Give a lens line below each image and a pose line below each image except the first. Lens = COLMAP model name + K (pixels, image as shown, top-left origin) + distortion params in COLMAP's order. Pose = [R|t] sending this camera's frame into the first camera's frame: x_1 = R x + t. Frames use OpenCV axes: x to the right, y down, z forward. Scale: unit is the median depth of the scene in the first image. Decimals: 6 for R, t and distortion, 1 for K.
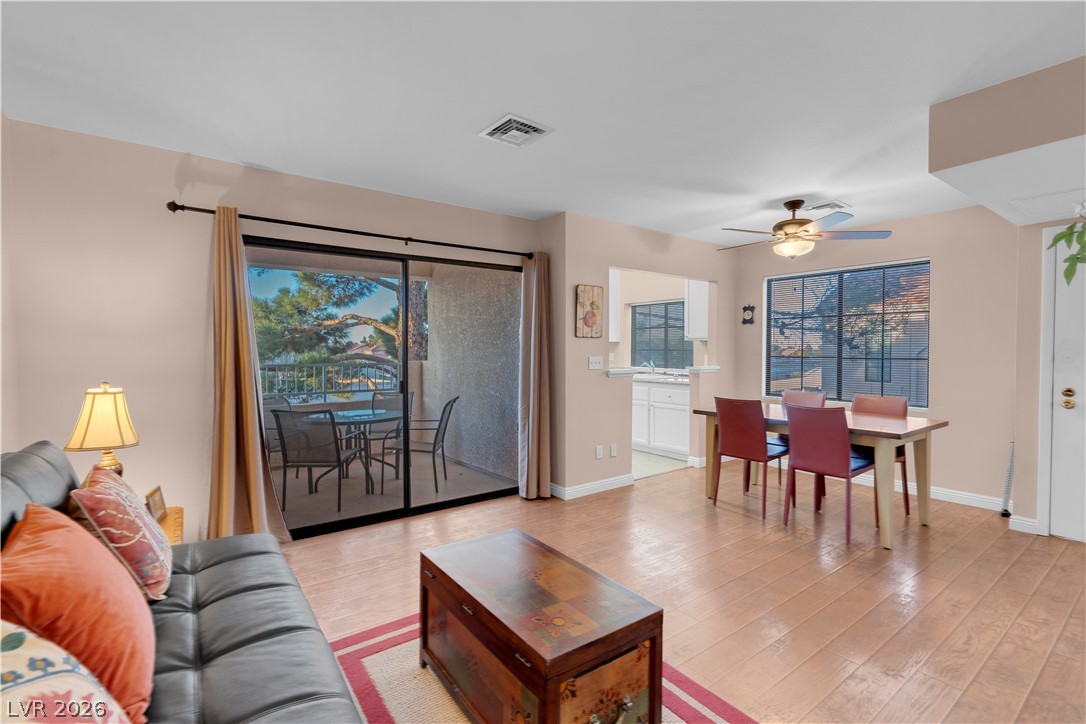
lens RADIAL K [[490.9, 0, 543.0], [0, 490.9, 357.1], [0, 0, 1]] dist [0.003207, -0.000015]
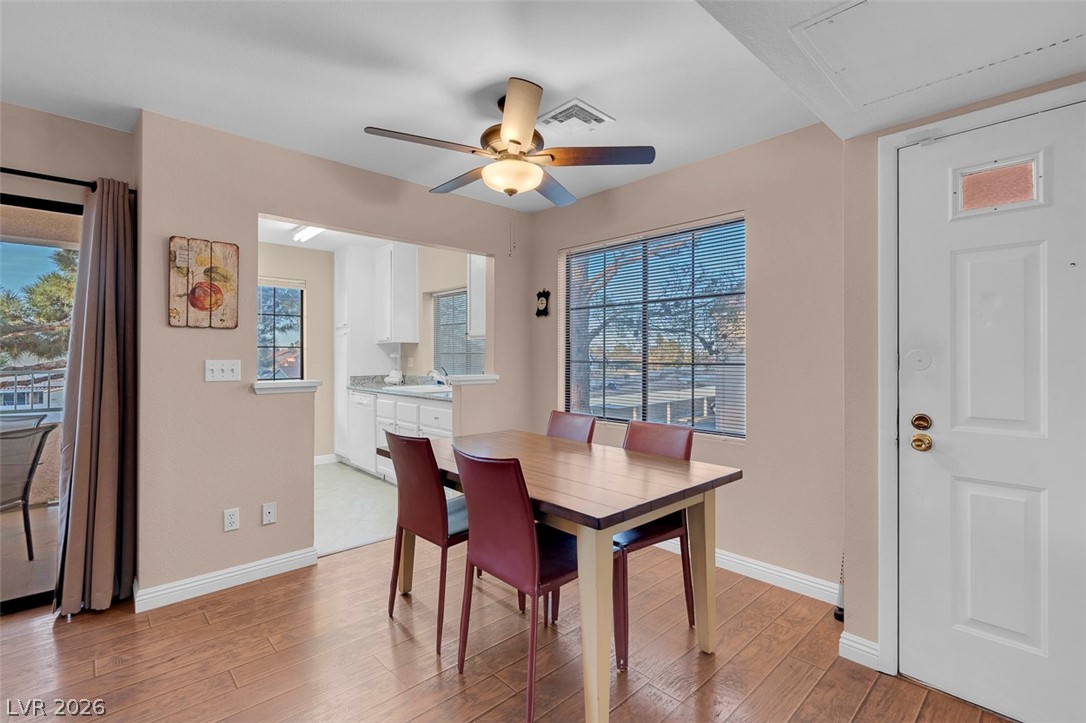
lens RADIAL K [[489.3, 0, 538.9], [0, 489.3, 354.9], [0, 0, 1]] dist [-0.000303, 0.000423]
pose [[0.994205, 0.001149, 0.107499, 0.433503], [0.001022, 0.999797, -0.020134, 0.005160], [-0.107500, 0.020127, 0.994001, 0.372085]]
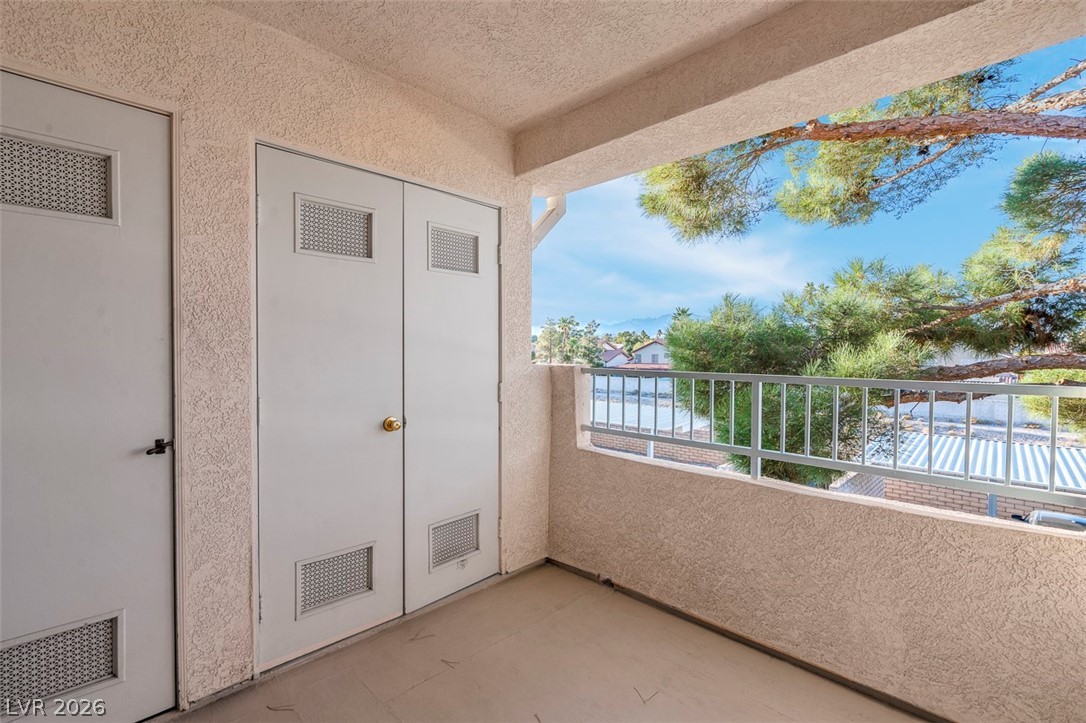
lens RADIAL K [[480.1, 0, 543.0], [0, 480.1, 361.5], [0, 0, 1]] dist [0.000903, 0.000290]
pose [[0.152048, 0.019449, -0.988182, -0.162654], [-0.017977, 0.999695, 0.016909, -0.001237], [0.988210, 0.015194, 0.152351, 1.083195]]
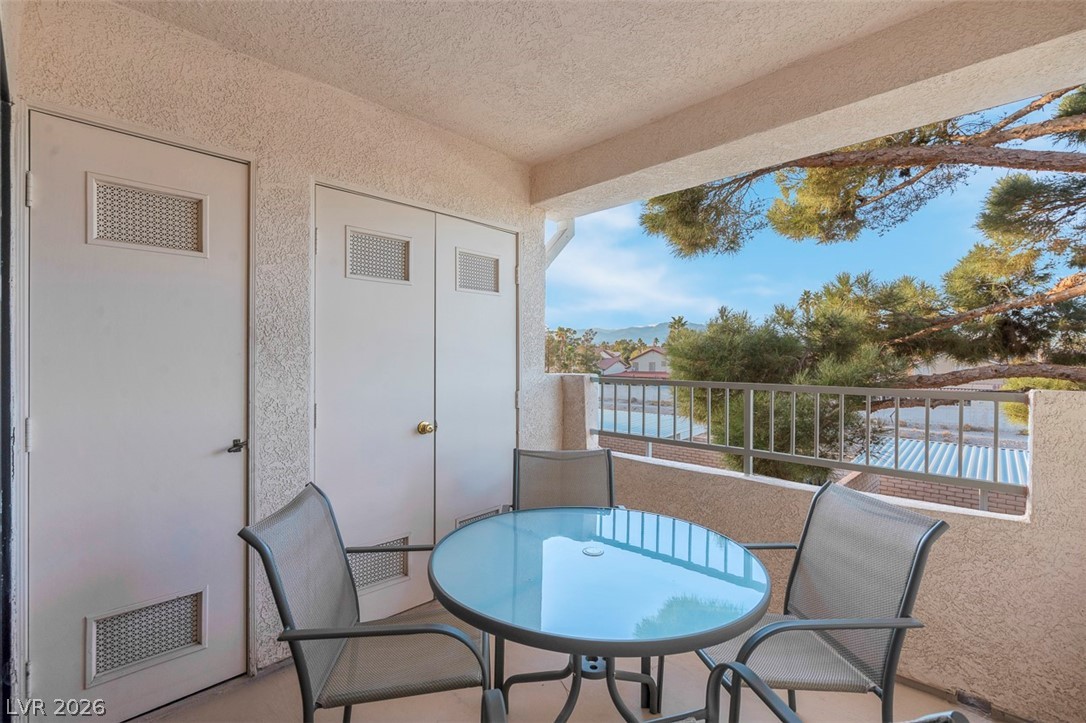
lens RADIAL K [[480.1, 0, 543.0], [0, 480.1, 361.5], [0, 0, 1]] dist [0.000903, 0.000290]
pose [[0.158357, 0.002667, -0.987378, -0.100820], [-0.016921, 0.999857, -0.000013, -0.004574], [0.987237, 0.016709, 0.158379, 1.049675]]
